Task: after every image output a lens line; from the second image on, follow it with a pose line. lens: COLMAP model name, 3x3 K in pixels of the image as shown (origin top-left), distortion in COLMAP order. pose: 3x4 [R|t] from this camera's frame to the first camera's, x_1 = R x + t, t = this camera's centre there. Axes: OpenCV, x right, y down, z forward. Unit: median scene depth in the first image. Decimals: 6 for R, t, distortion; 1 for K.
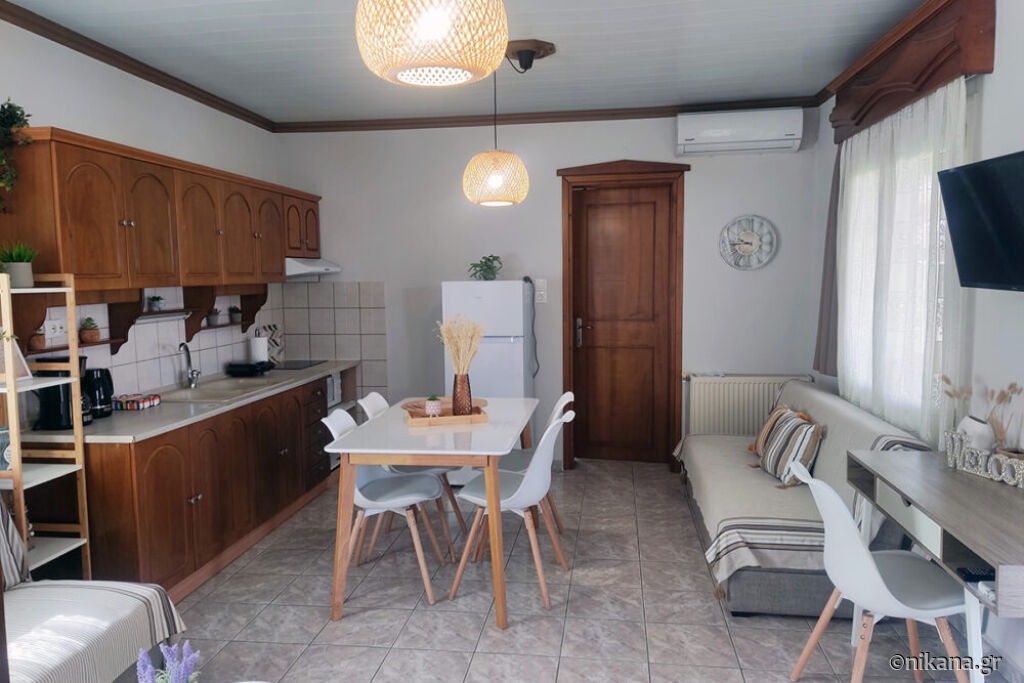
lens RADIAL K [[747.6, 0, 510.5], [0, 747.6, 338.6], [0, 0, 1]] dist [0.098285, -0.128123]
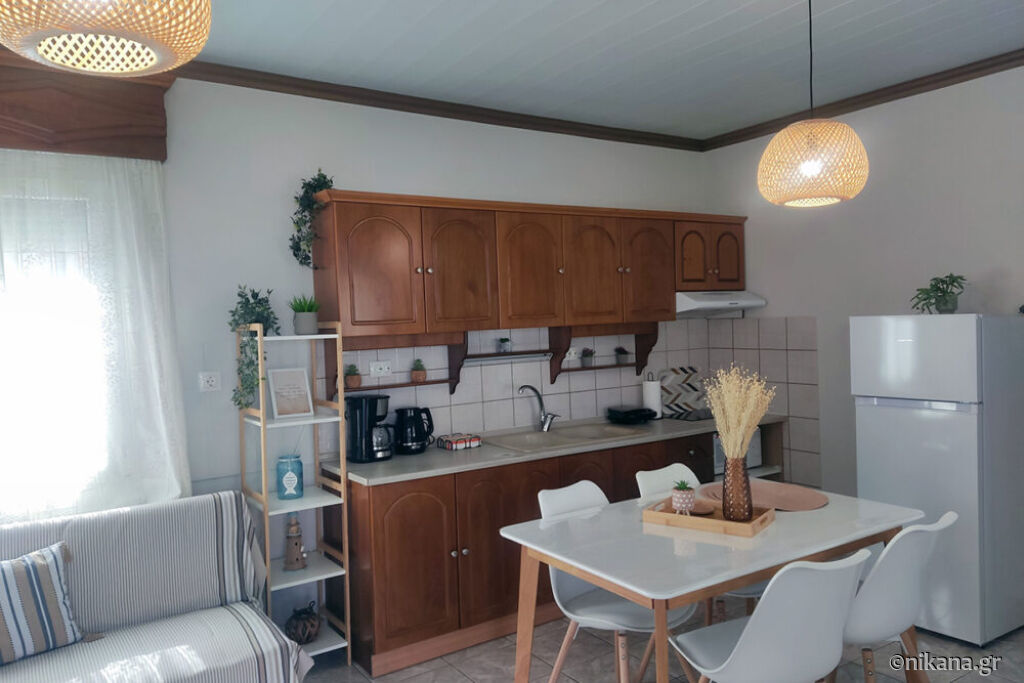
lens RADIAL K [[747.6, 0, 510.4], [0, 747.6, 333.6], [0, 0, 1]] dist [0.098285, -0.128123]
pose [[0.654555, 0.006844, -0.755984, 0.292467], [-0.038627, 0.998956, -0.024401, -0.037601], [0.755027, 0.045173, 0.654135, 0.353044]]
